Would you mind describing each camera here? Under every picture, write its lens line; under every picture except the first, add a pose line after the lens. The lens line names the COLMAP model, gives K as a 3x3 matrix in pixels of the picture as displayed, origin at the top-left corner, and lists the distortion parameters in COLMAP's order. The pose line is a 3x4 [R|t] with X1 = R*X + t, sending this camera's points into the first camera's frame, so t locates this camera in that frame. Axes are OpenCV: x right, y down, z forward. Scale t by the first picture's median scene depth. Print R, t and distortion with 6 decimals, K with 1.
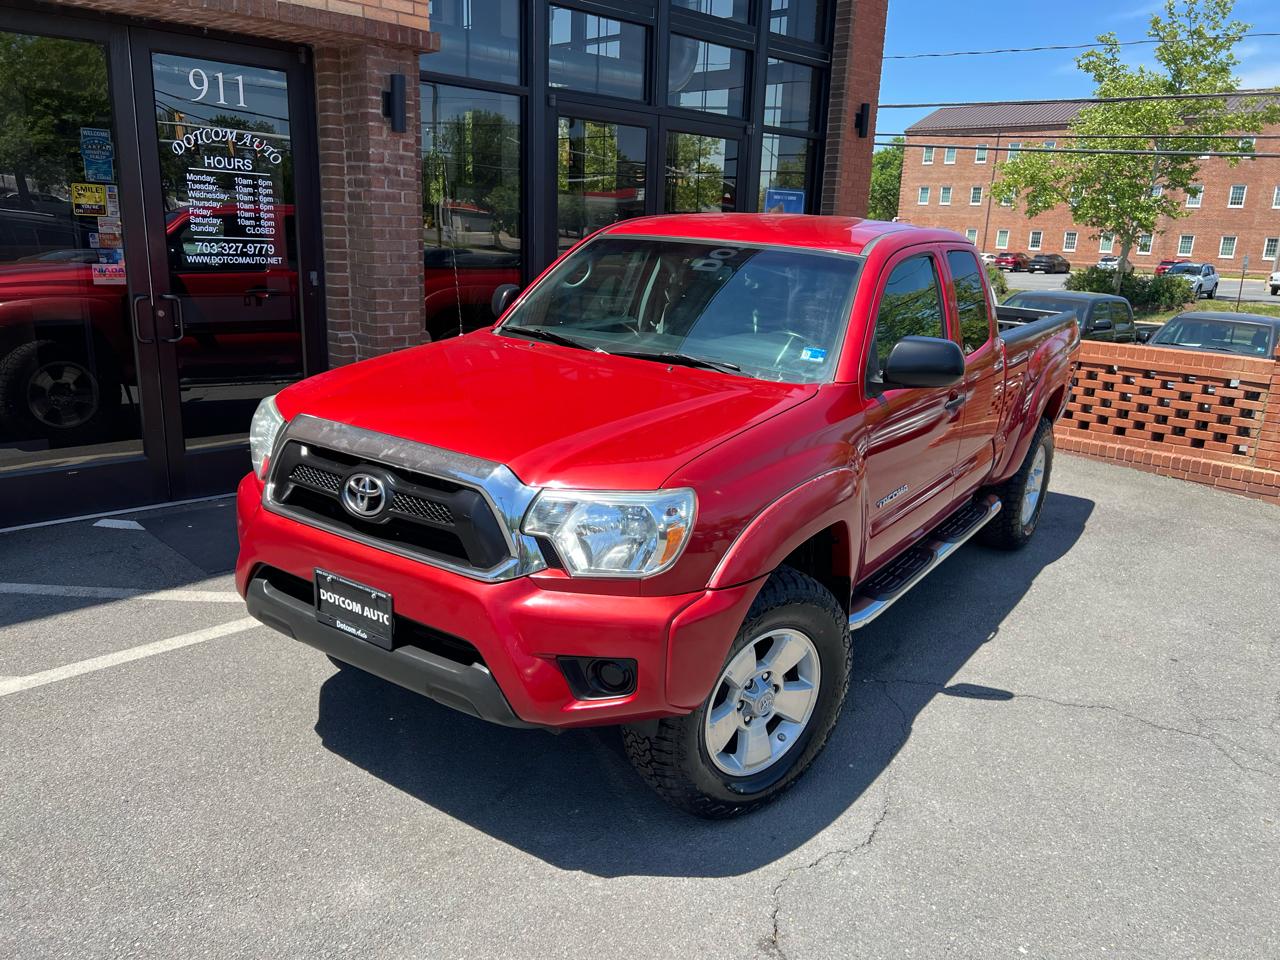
lens RADIAL K [[963.7, 0, 641.5], [0, 963.7, 477.7], [0, 0, 1]] dist [0.045744, -0.051217]
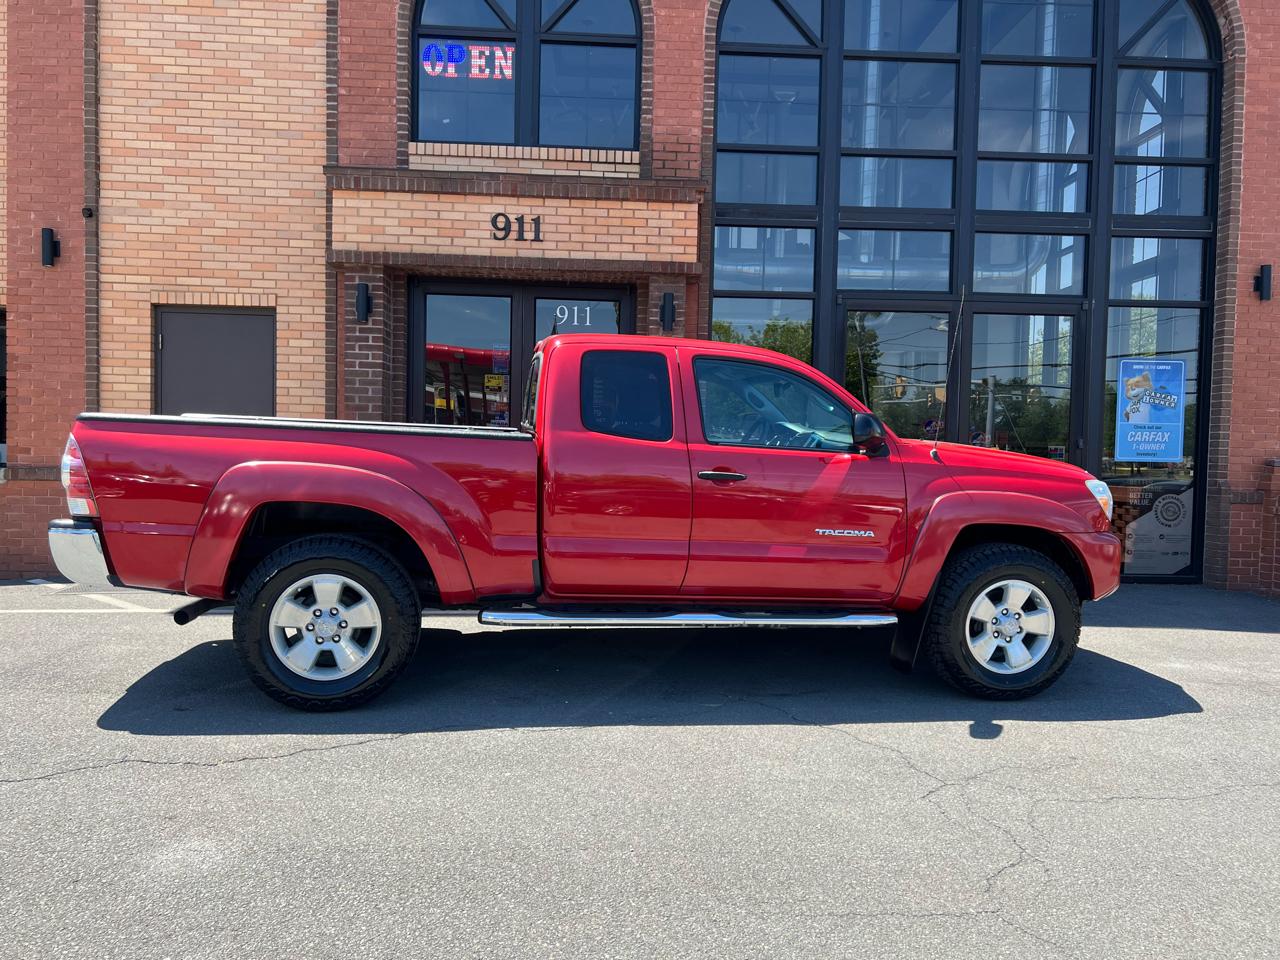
lens RADIAL K [[967.1, 0, 641.7], [0, 967.1, 481.5], [0, 0, 1]] dist [0.051978, -0.056280]
pose [[0.736581, -0.001670, -0.676348, 0.677595], [-0.165607, 0.969112, -0.182748, 0.131353], [0.655761, 0.246616, 0.713553, -0.004845]]
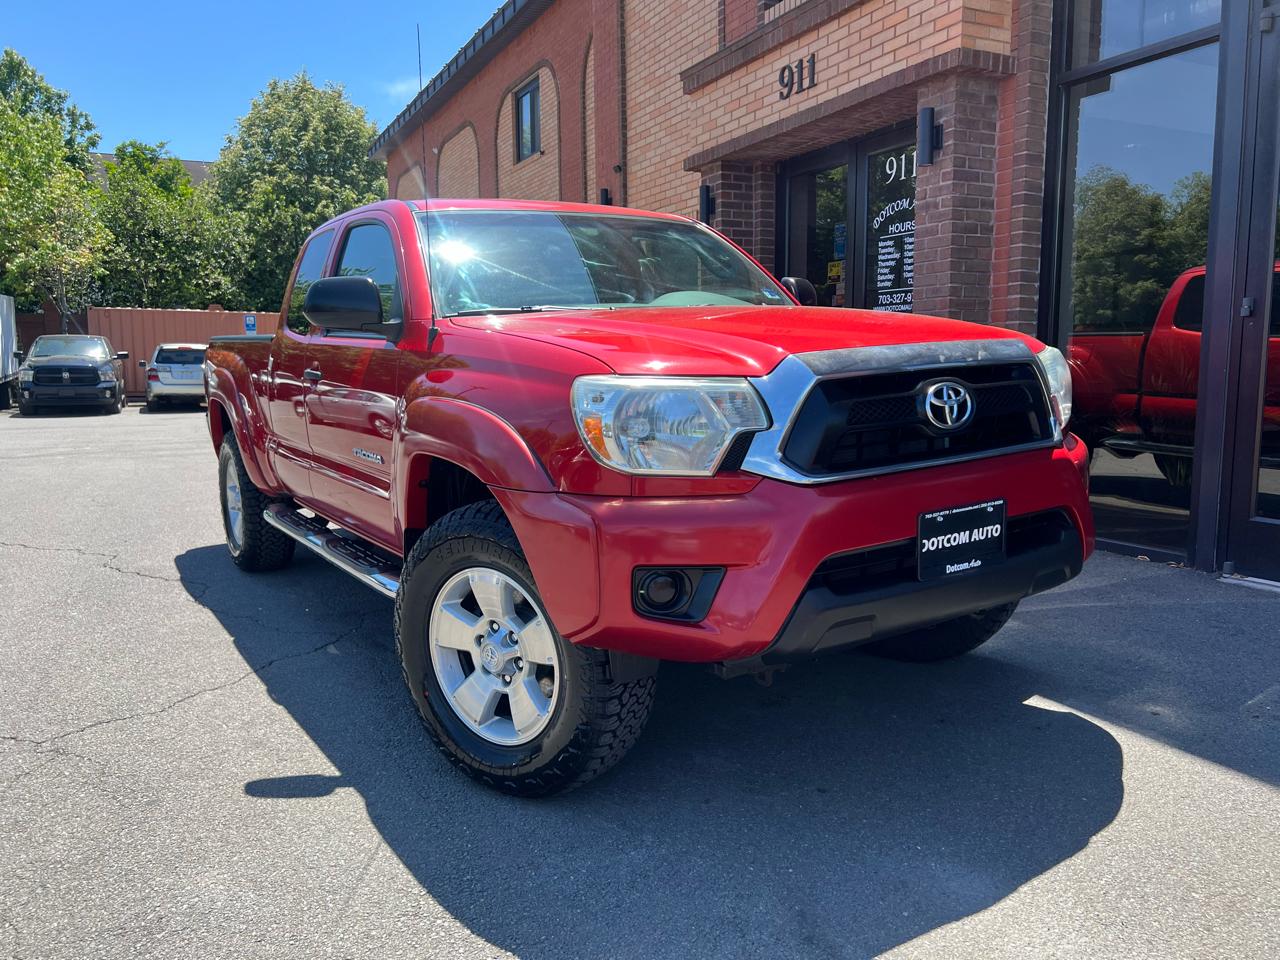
lens RADIAL K [[965.0, 0, 639.9], [0, 965.0, 479.2], [0, 0, 1]] dist [0.046587, -0.049652]
pose [[-0.326005, 0.076905, -0.942235, 0.774071], [-0.244600, 0.955885, 0.162649, -0.135229], [0.913177, 0.283495, -0.292812, 1.075905]]
